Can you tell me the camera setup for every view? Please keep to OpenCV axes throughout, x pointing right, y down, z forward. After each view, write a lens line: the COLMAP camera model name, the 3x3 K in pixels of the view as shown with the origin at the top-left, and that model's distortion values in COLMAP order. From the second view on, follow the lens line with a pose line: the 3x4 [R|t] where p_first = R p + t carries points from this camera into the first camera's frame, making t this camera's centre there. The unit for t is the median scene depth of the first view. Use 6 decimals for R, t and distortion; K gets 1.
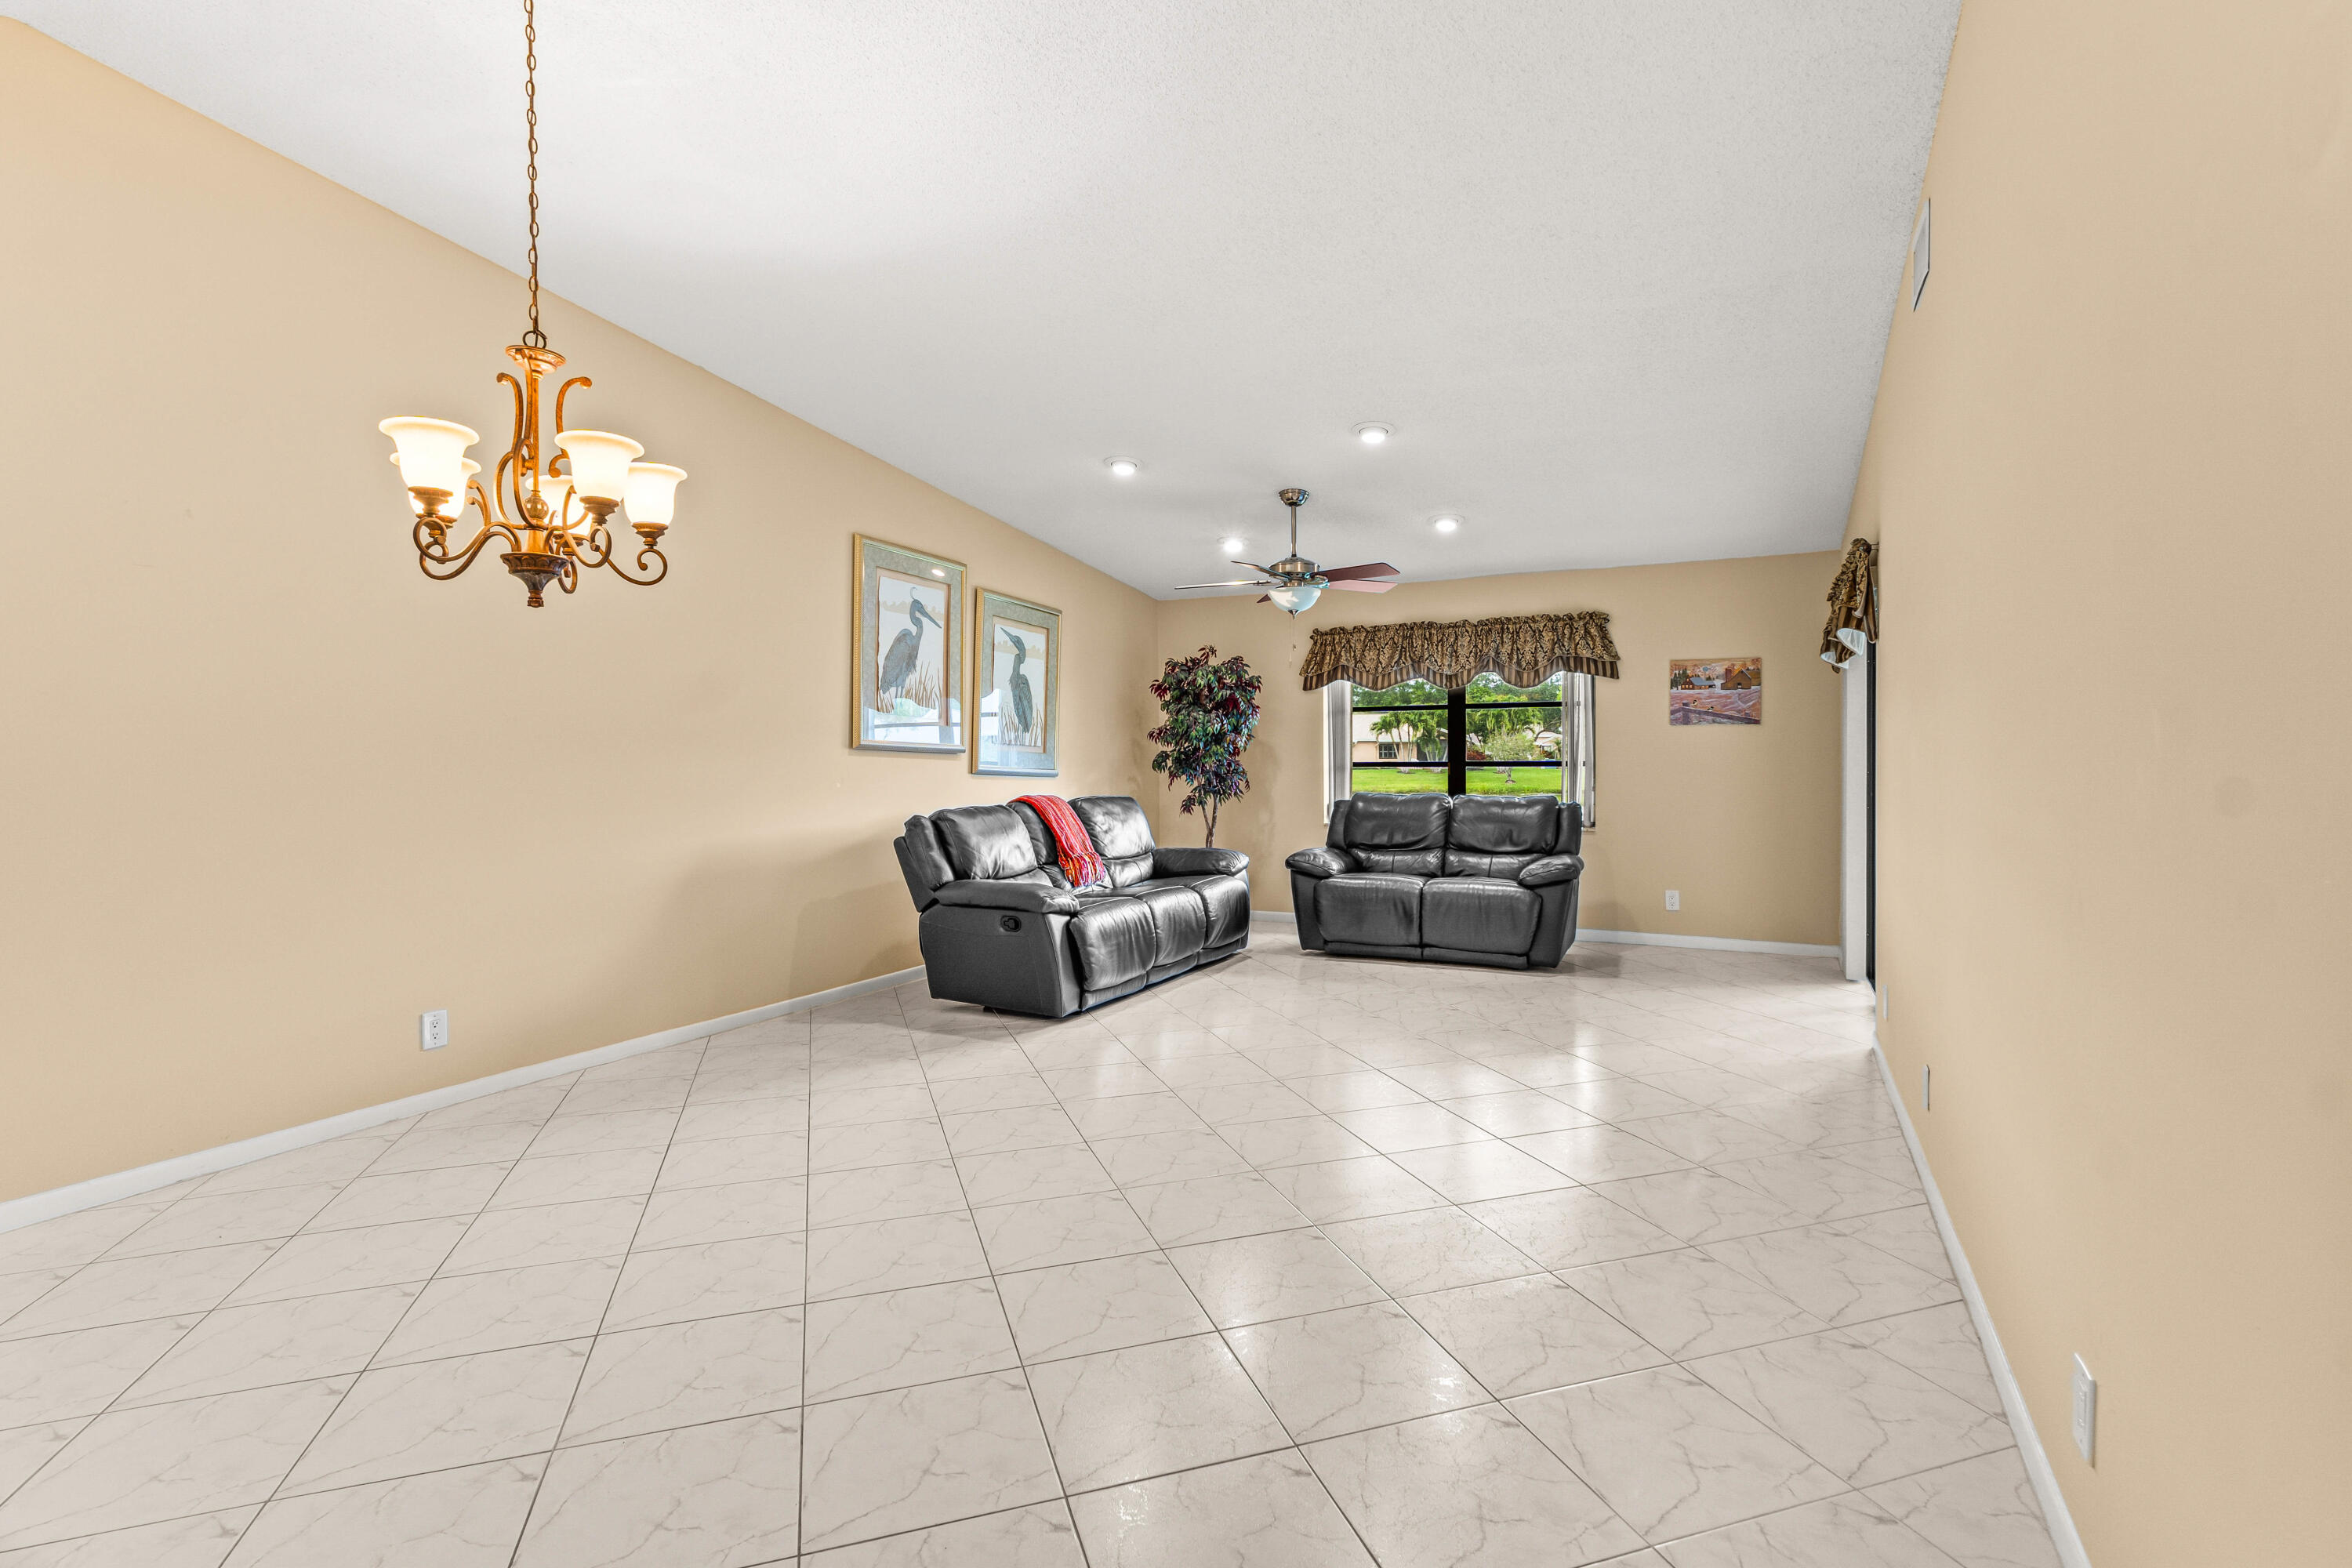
lens RADIAL K [[1136.9, 0, 1201.3], [0, 1136.9, 752.2], [0, 0, 1]] dist [0.001918, 0.000040]
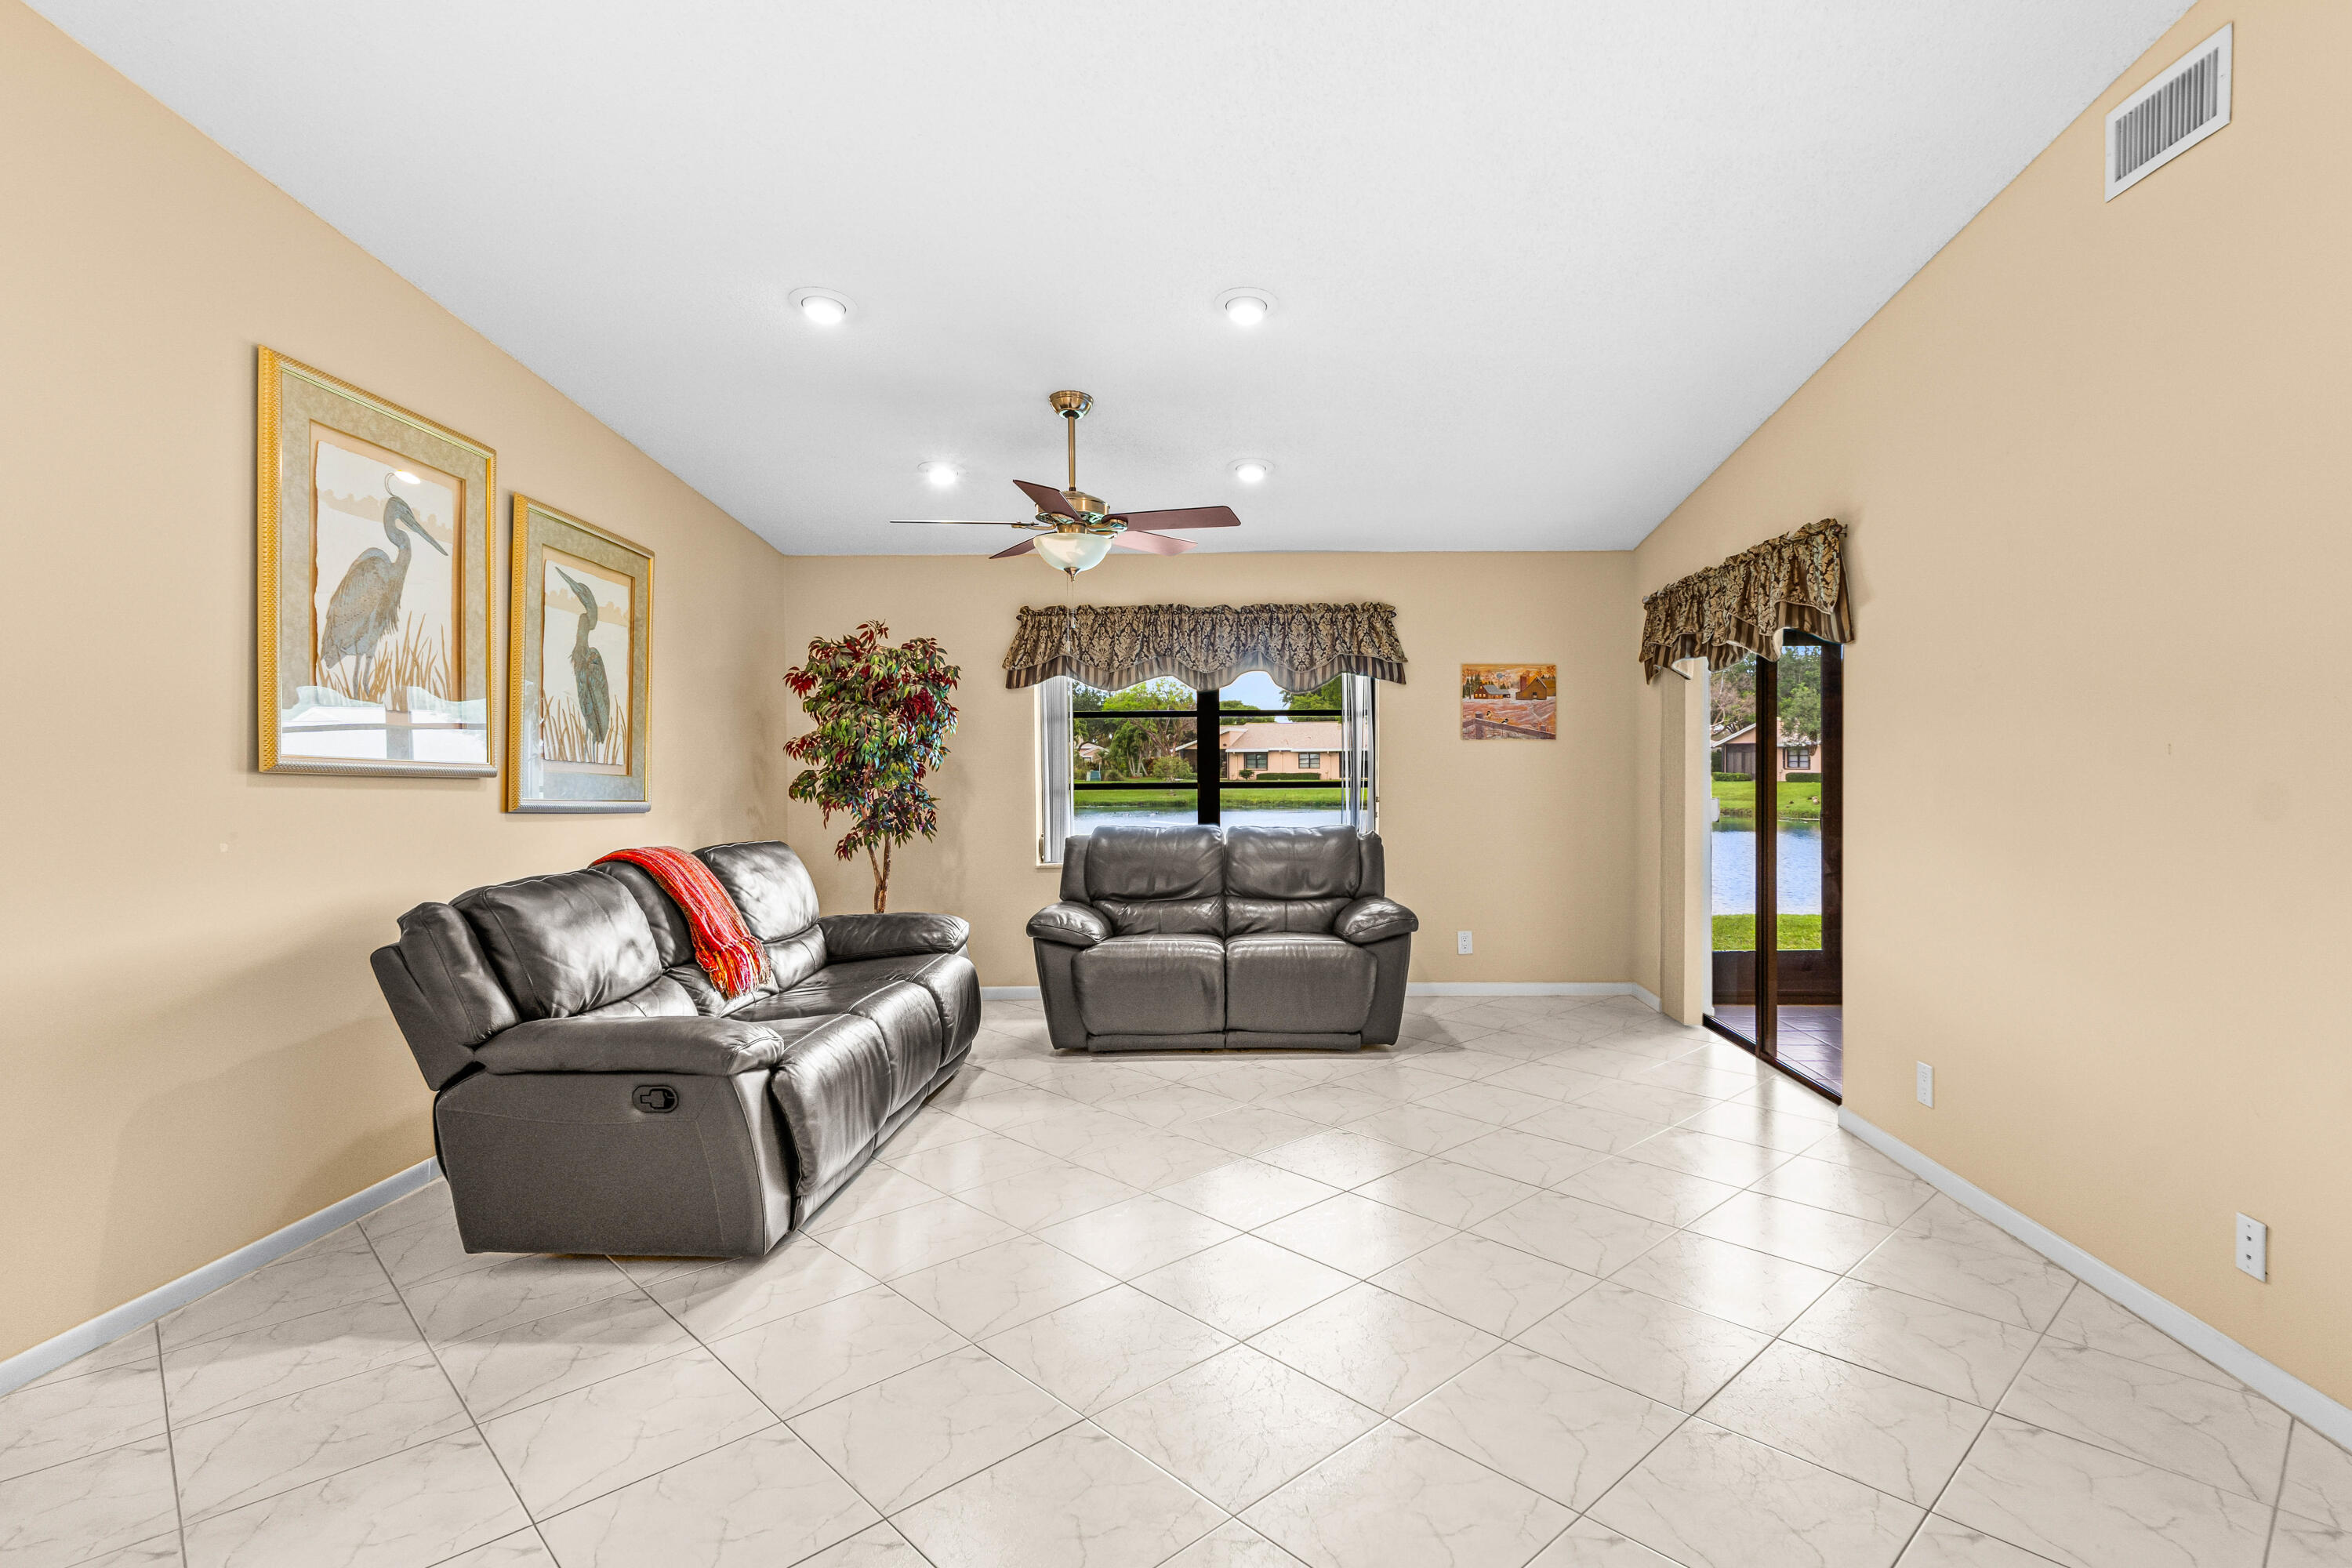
lens RADIAL K [[1165.3, 0, 1272.5], [0, 1165.3, 780.0], [0, 0, 1]] dist [0.001841, 0.000920]
pose [[0.895284, -0.006851, 0.445442, -0.109628], [0.000633, 0.999900, 0.014106, -0.005736], [-0.445495, -0.012347, 0.895199, 0.273423]]
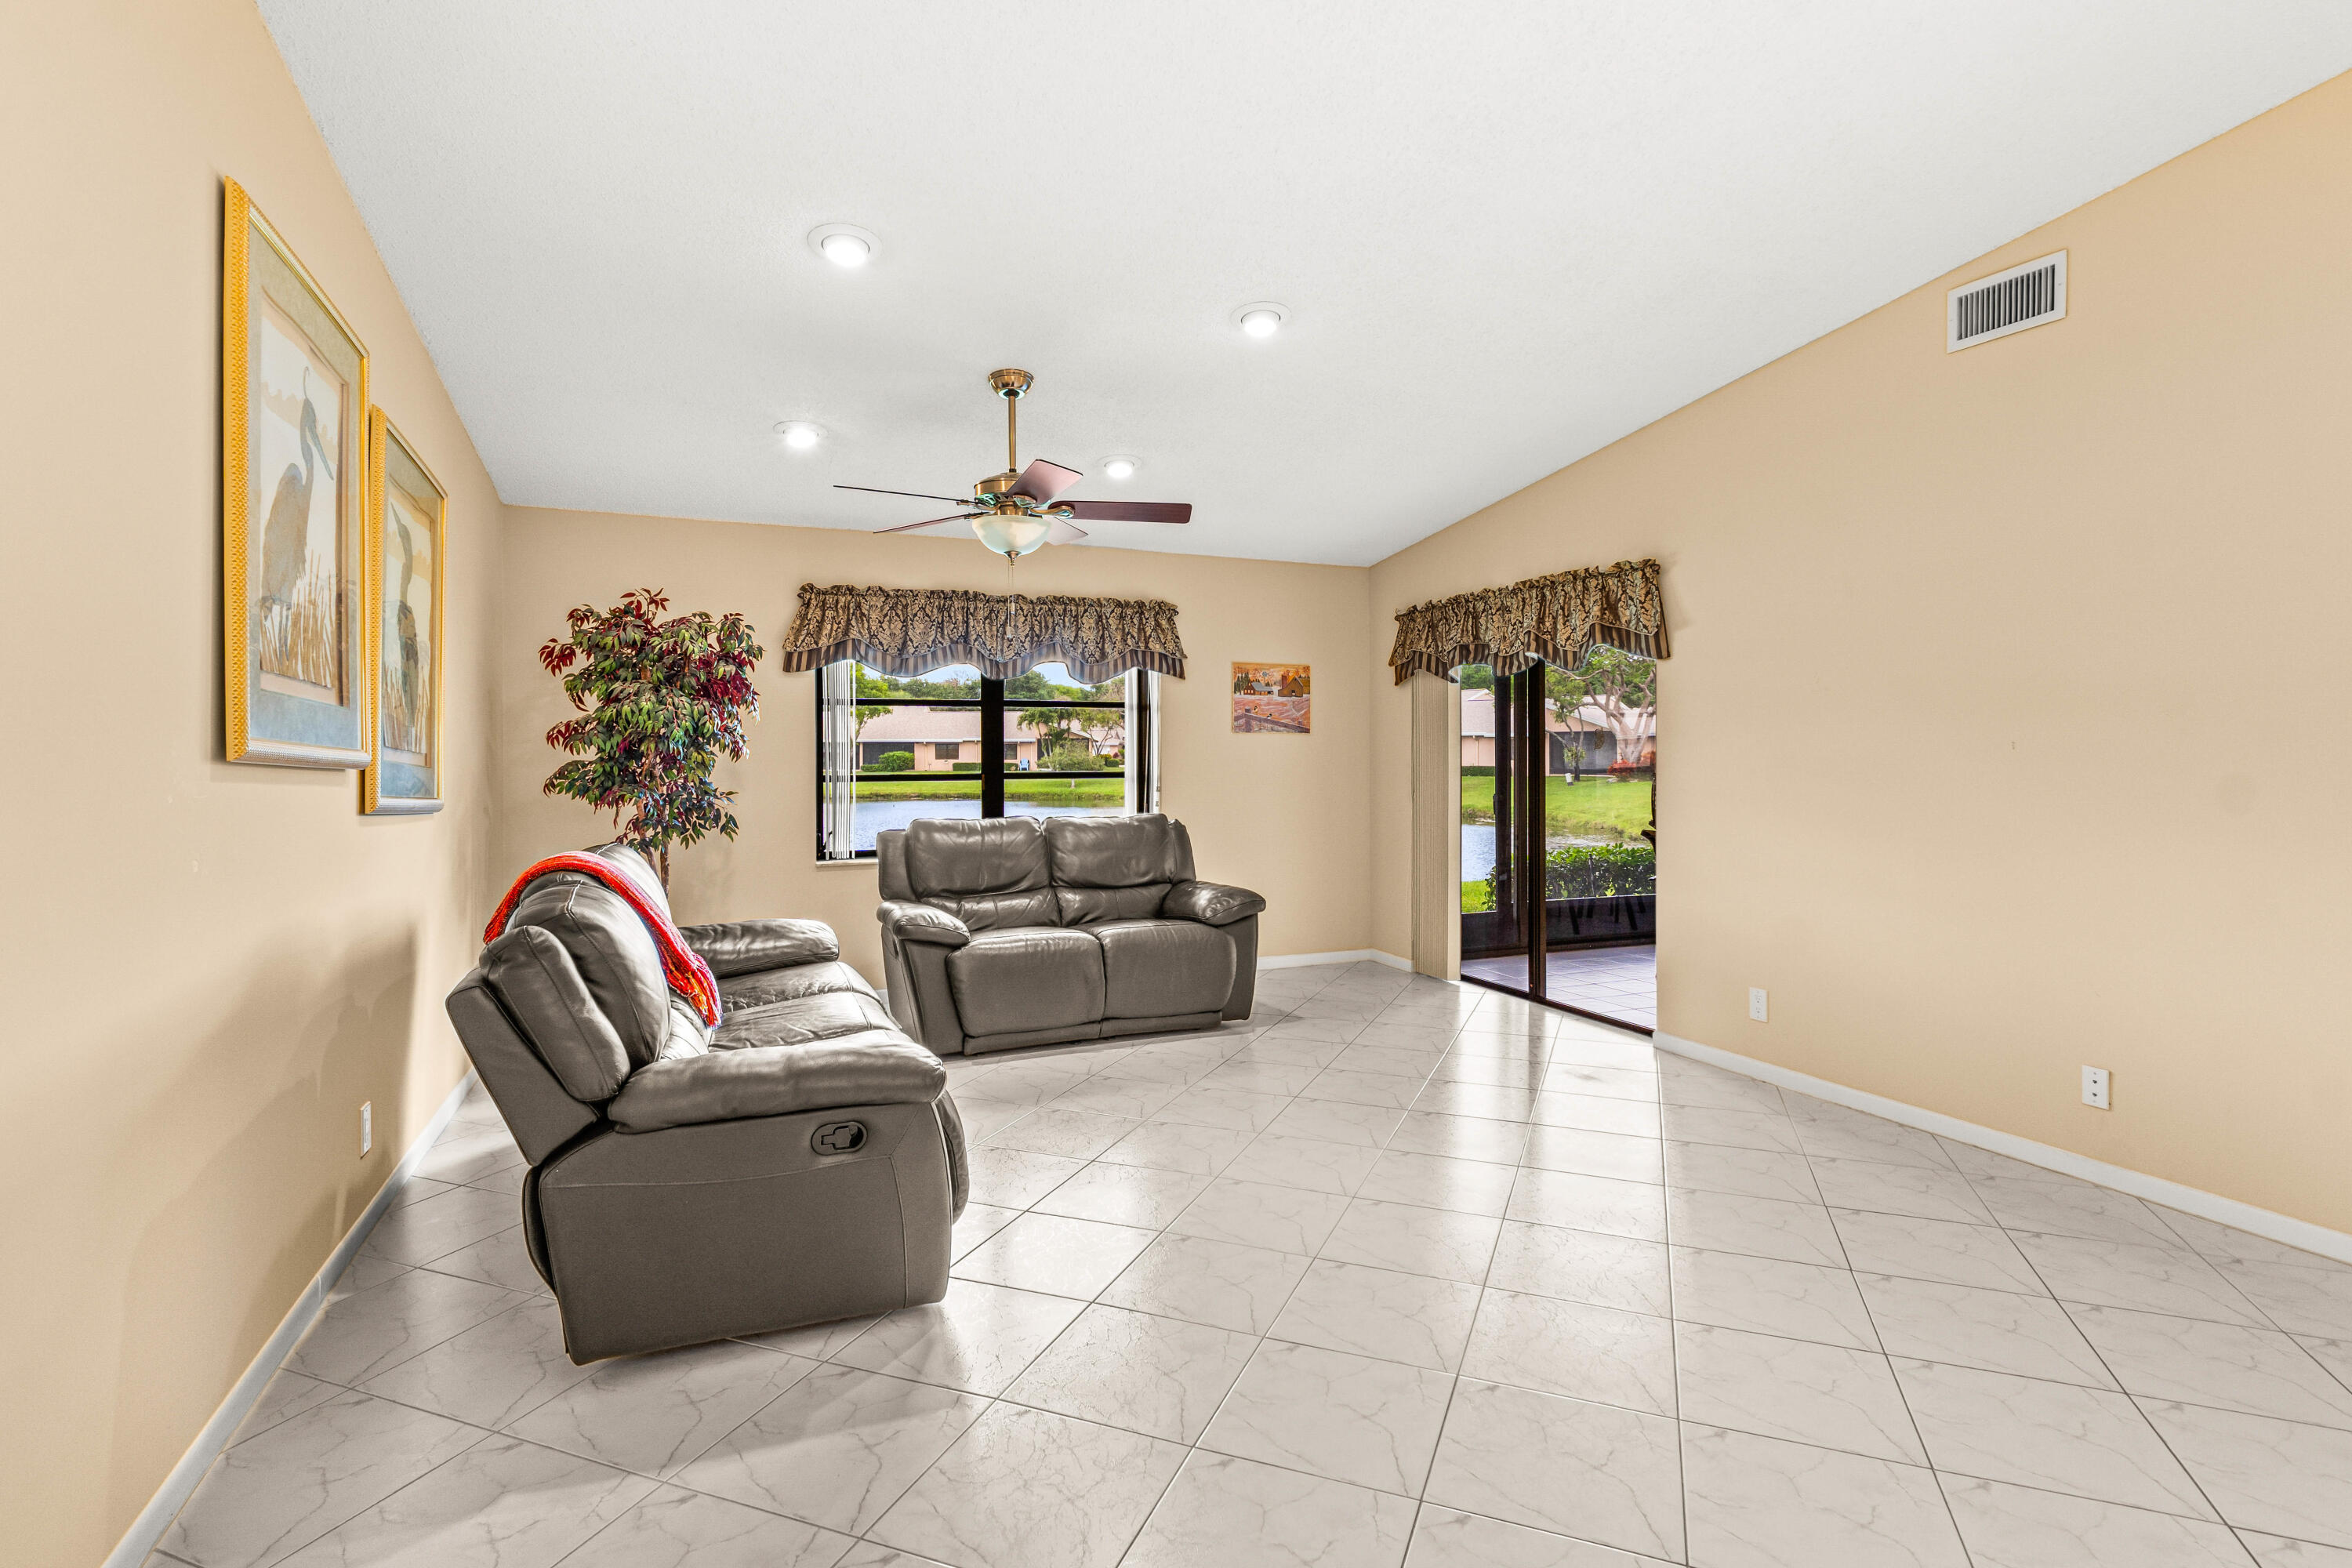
lens RADIAL K [[1136.9, 0, 1201.3], [0, 1136.9, 752.2], [0, 0, 1]] dist [0.001918, 0.000040]
pose [[0.643295, 0.003472, 0.765610, -0.313219], [-0.001963, 0.999994, -0.002885, -0.005007], [-0.765616, 0.000353, 0.643298, 0.425042]]
